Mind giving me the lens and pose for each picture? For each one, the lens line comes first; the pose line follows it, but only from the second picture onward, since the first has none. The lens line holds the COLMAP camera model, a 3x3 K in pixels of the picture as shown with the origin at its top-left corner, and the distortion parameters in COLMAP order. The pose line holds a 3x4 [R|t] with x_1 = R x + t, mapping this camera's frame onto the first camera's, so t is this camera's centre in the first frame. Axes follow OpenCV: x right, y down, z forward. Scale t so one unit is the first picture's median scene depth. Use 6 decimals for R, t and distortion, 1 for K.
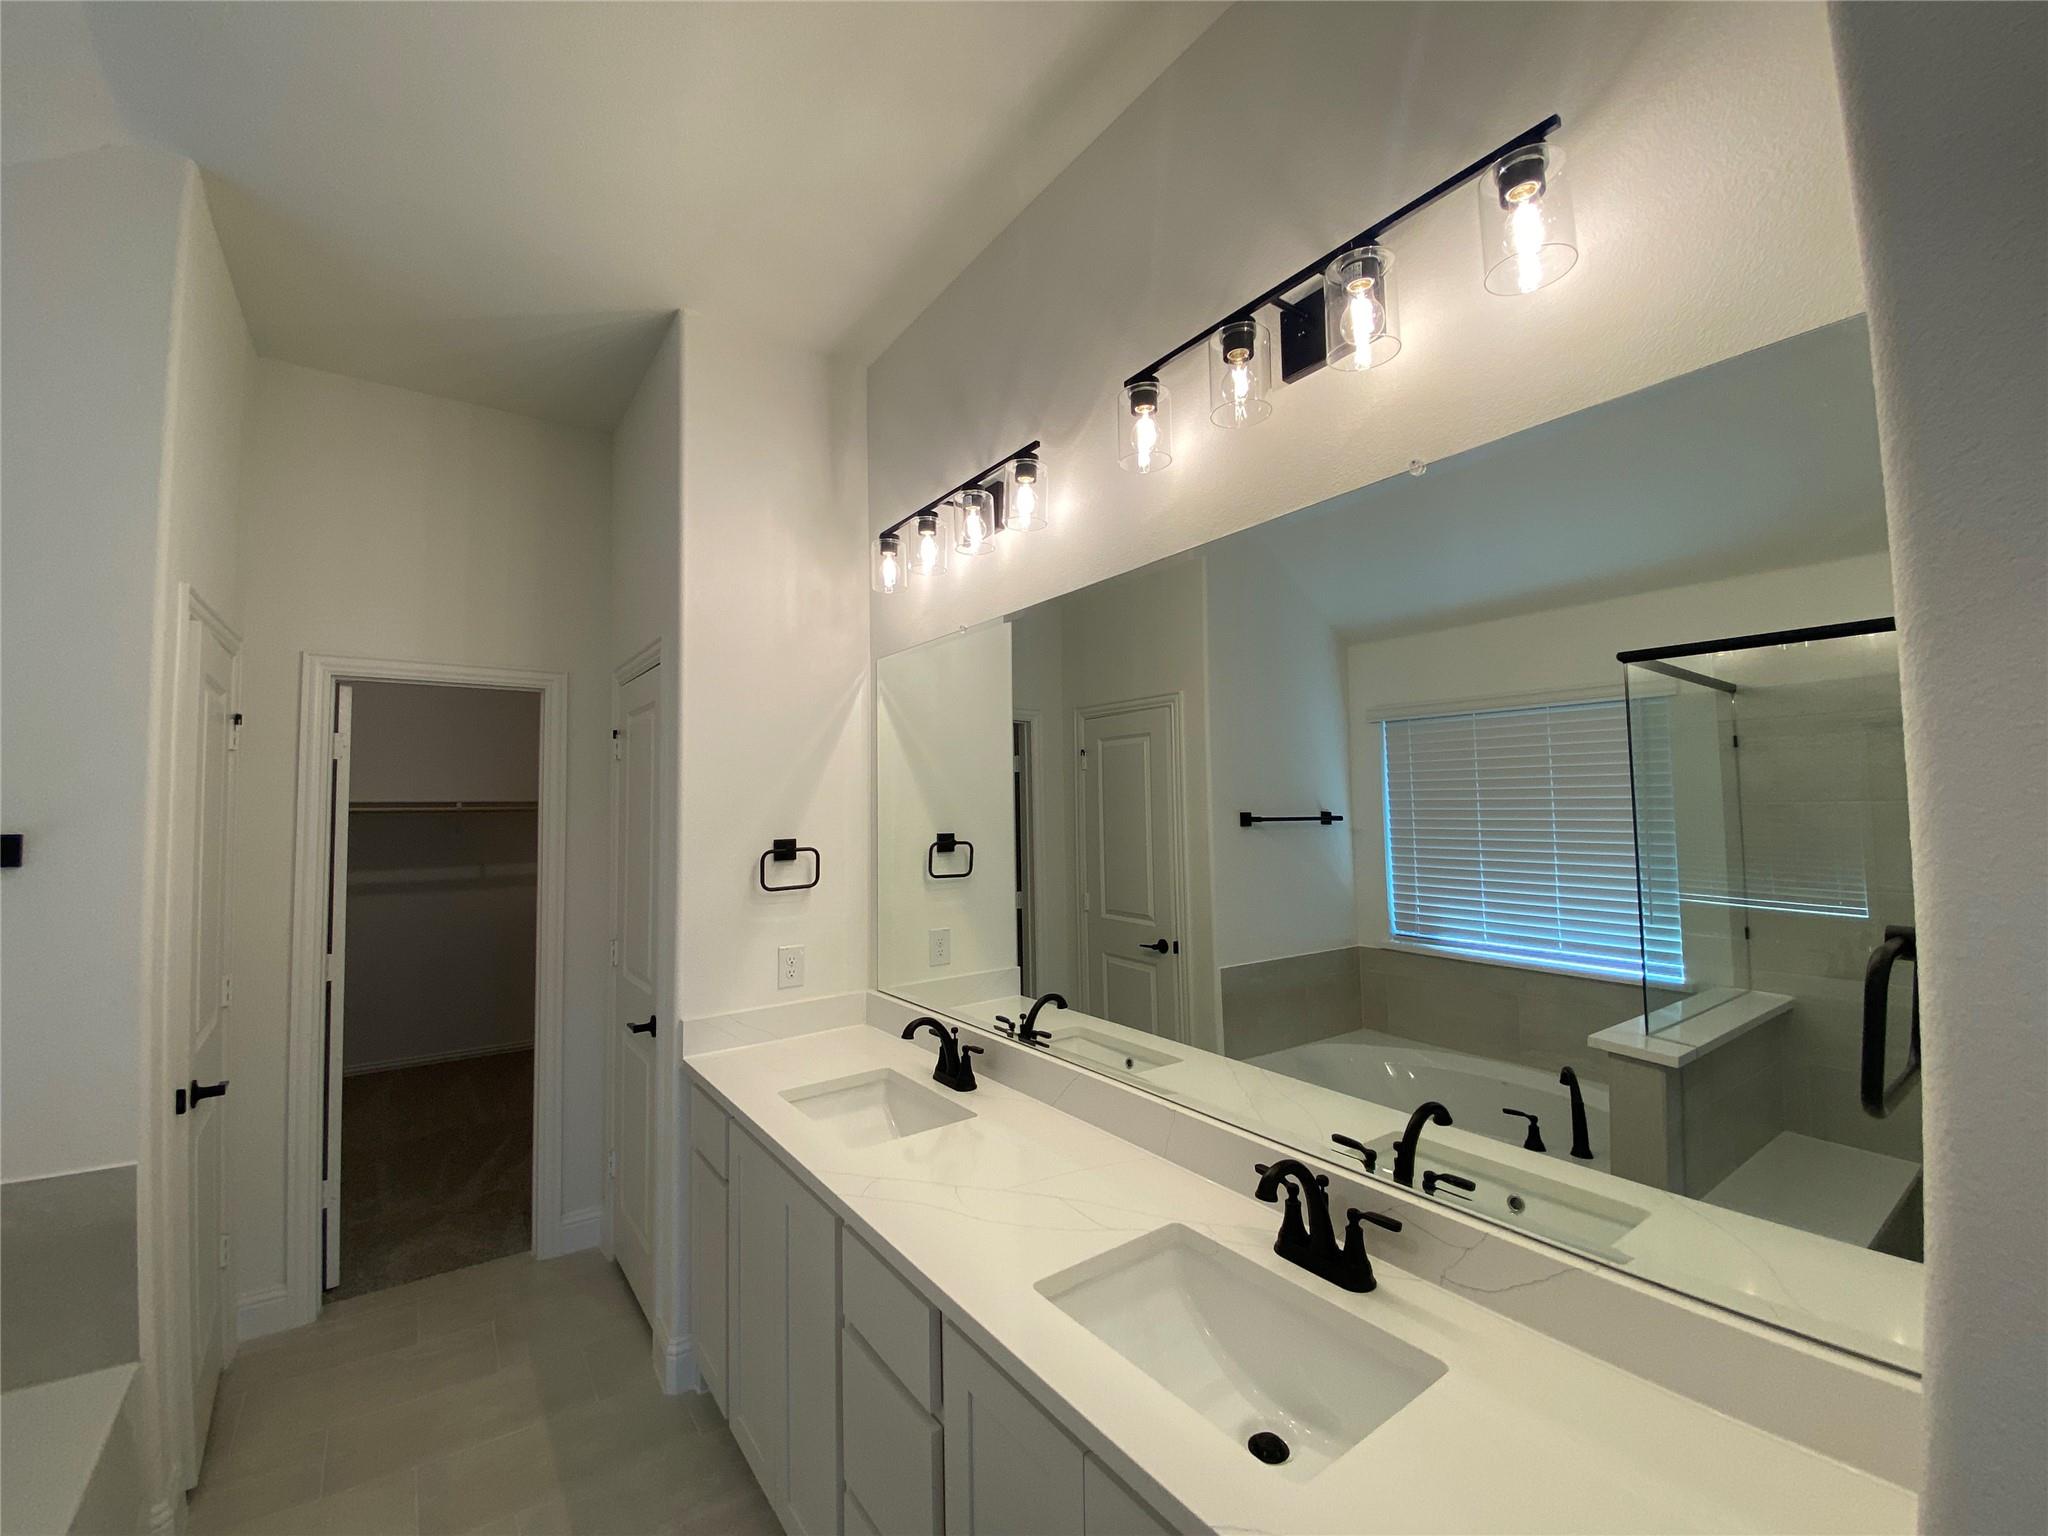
lens RADIAL K [[826.3, 0, 1026.9], [0, 826.3, 763.4], [0, 0, 1]] dist [0.008639, -0.000439]
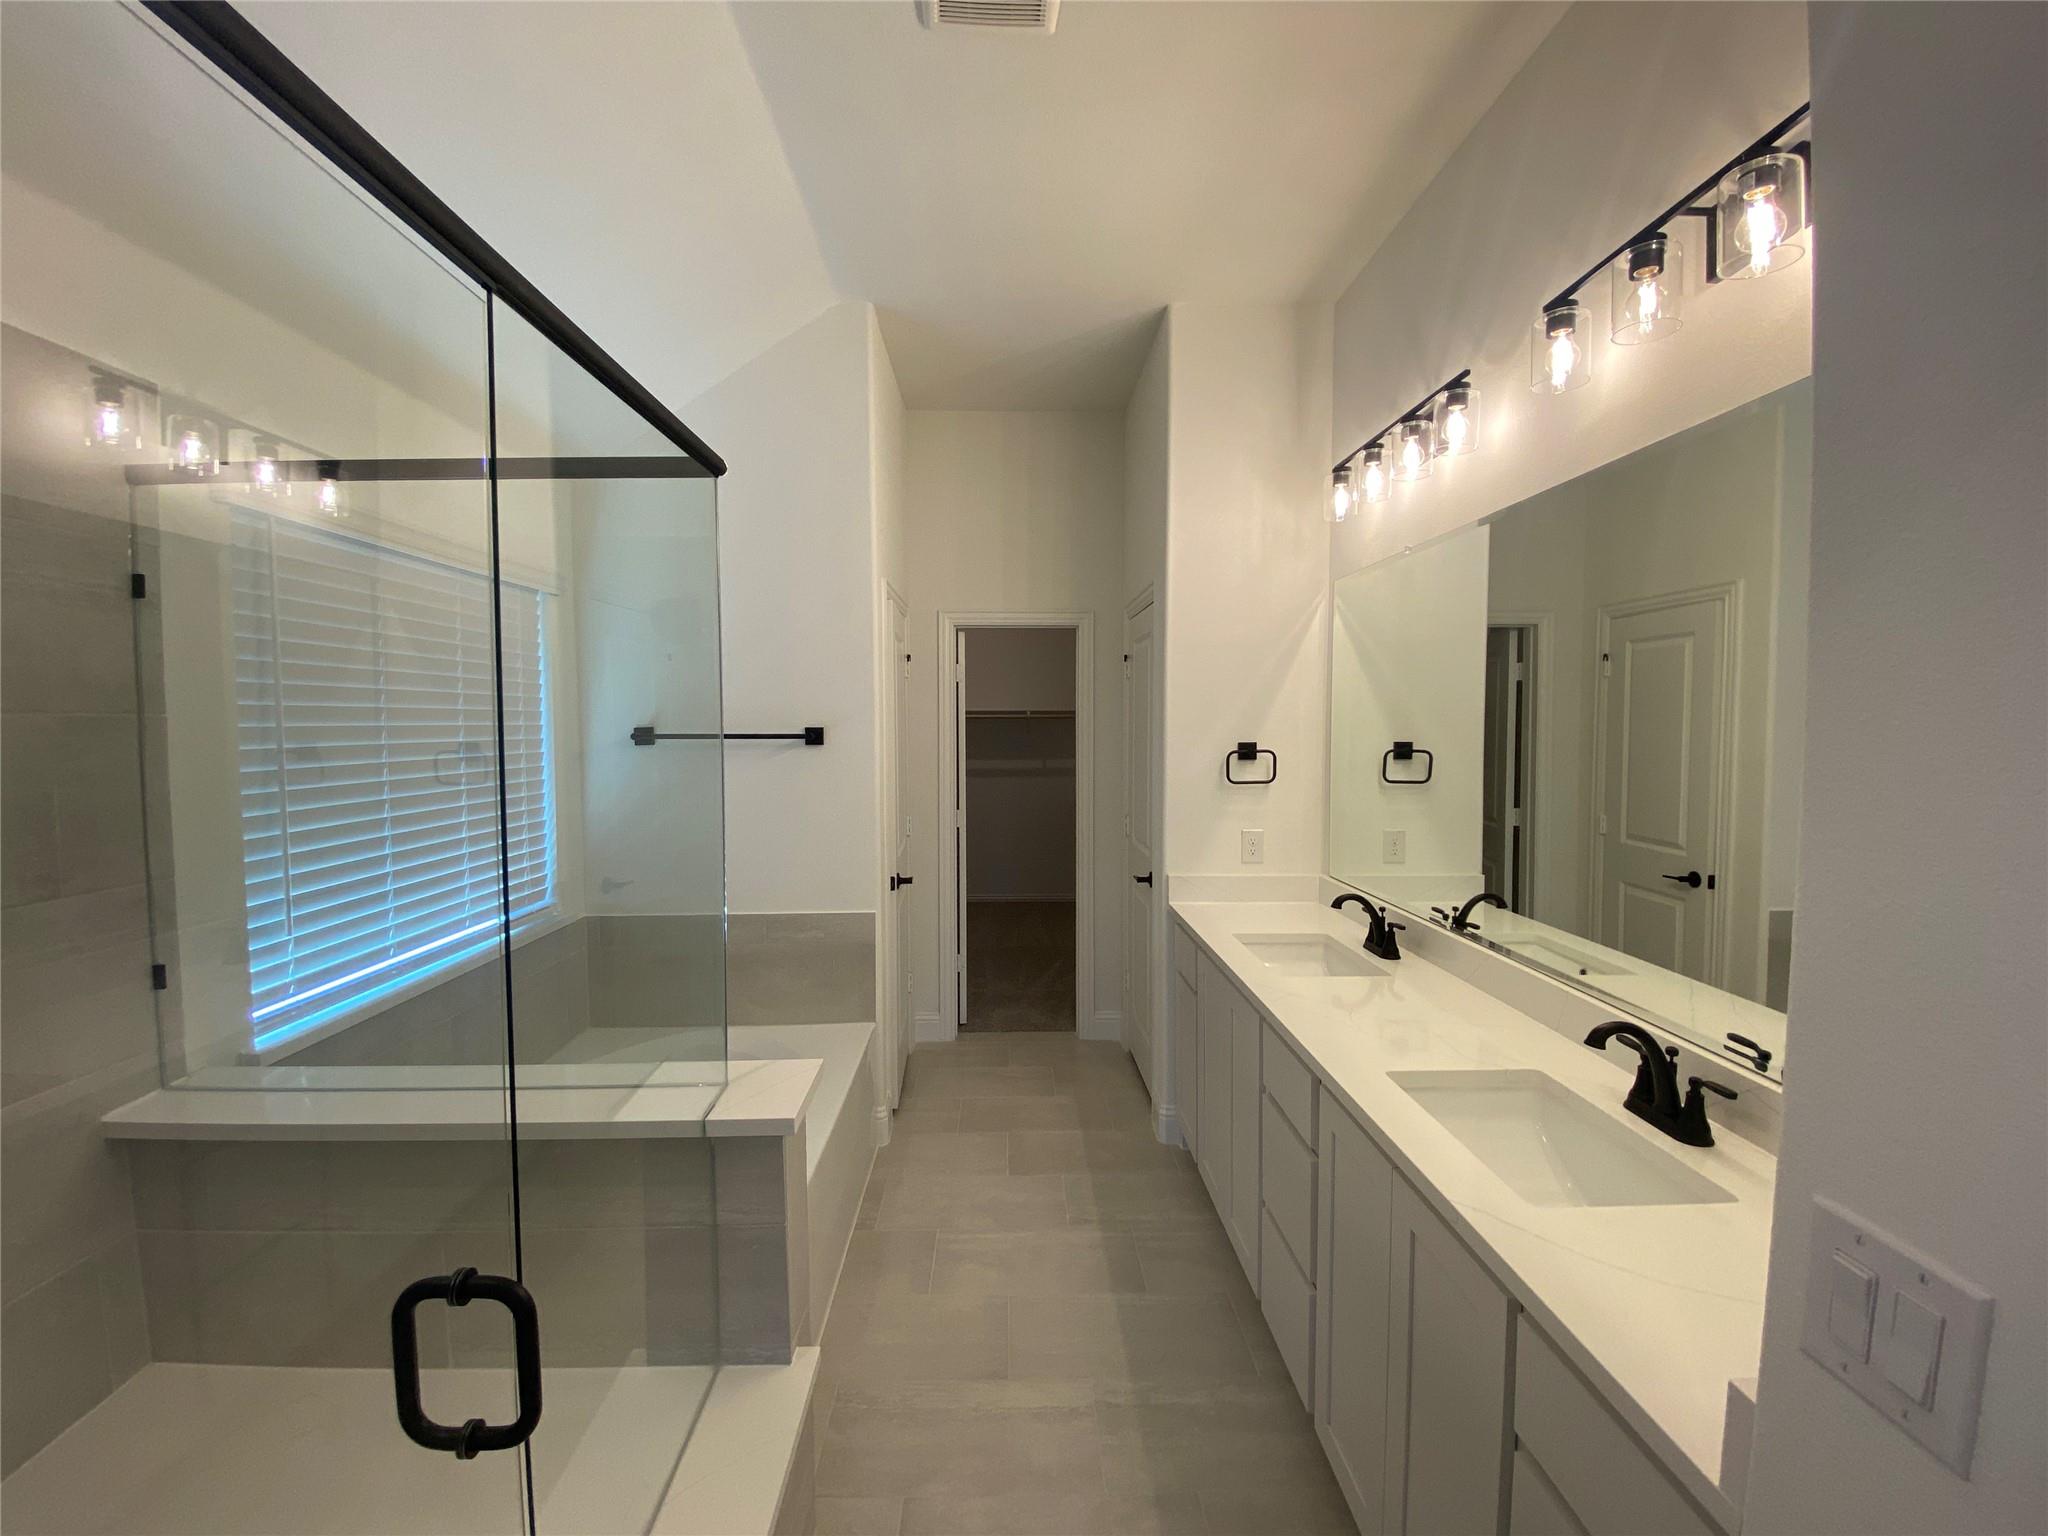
lens RADIAL K [[826.3, 0, 1026.9], [0, 826.3, 763.4], [0, 0, 1]] dist [0.008639, -0.000439]
pose [[0.826153, 0.039675, -0.562048, 0.144662], [0.021022, 0.994653, 0.101113, -0.007105], [0.563054, -0.095350, 0.820901, -0.208881]]
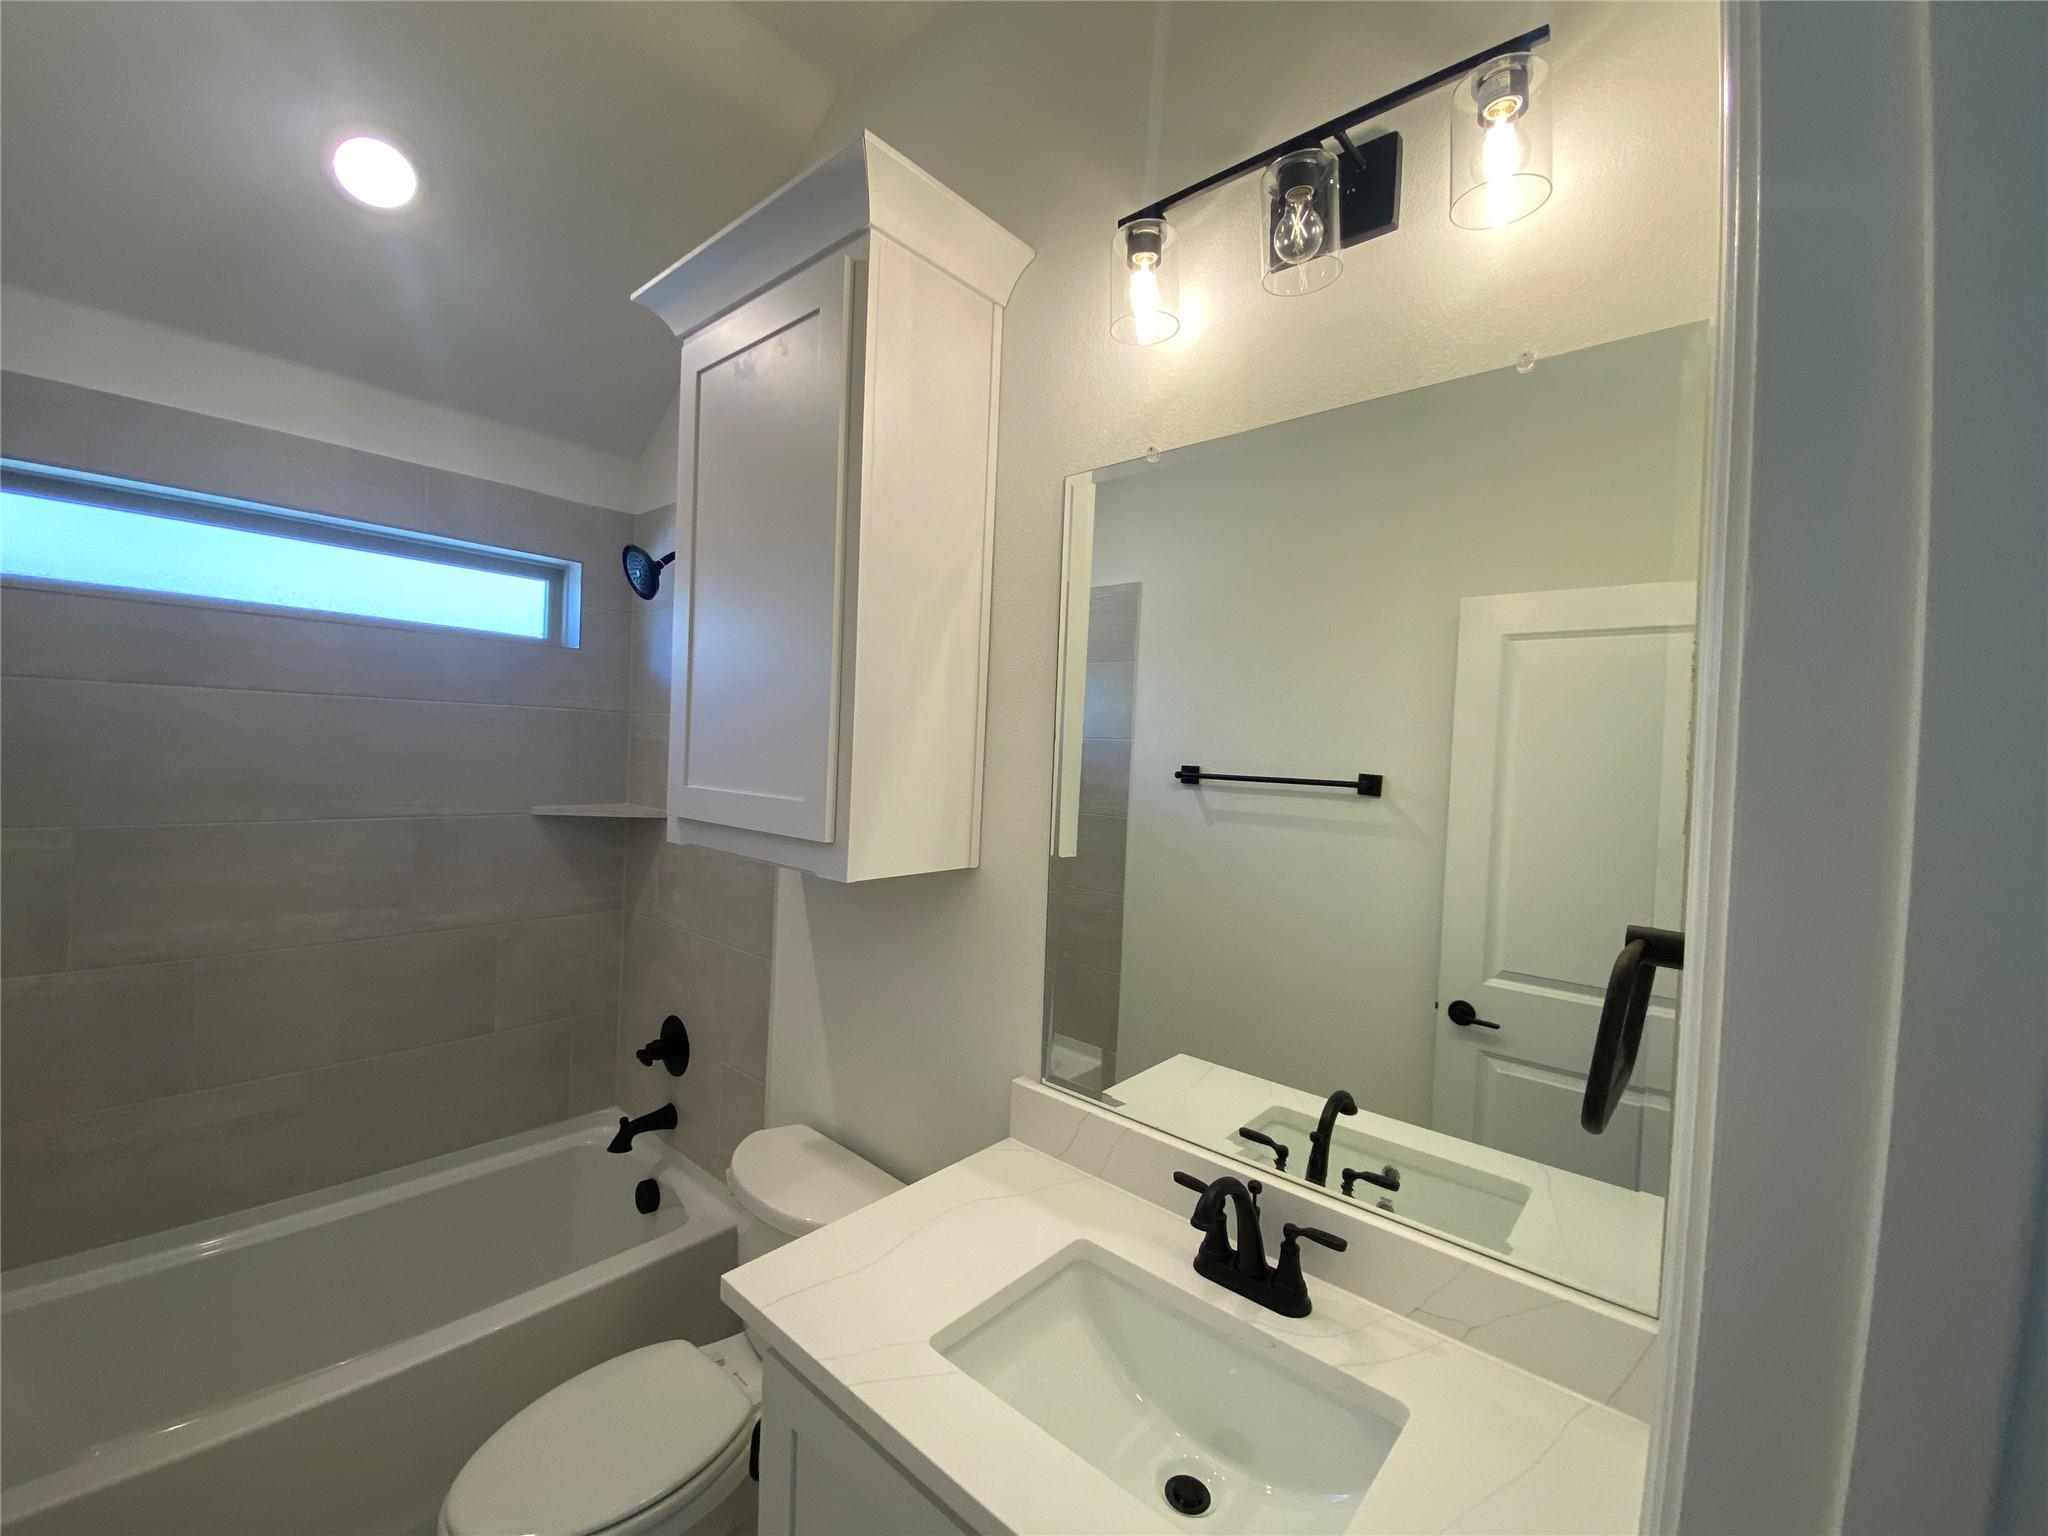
lens RADIAL K [[858.9, 0, 1004.3], [0, 858.9, 741.2], [0, 0, 1]] dist [0.031417, -0.000199]
pose [[0.973802, 0.066565, 0.217437, -0.076218], [-0.076693, 0.996312, 0.038468, 0.007238], [-0.214075, -0.054137, 0.975316, 0.104670]]
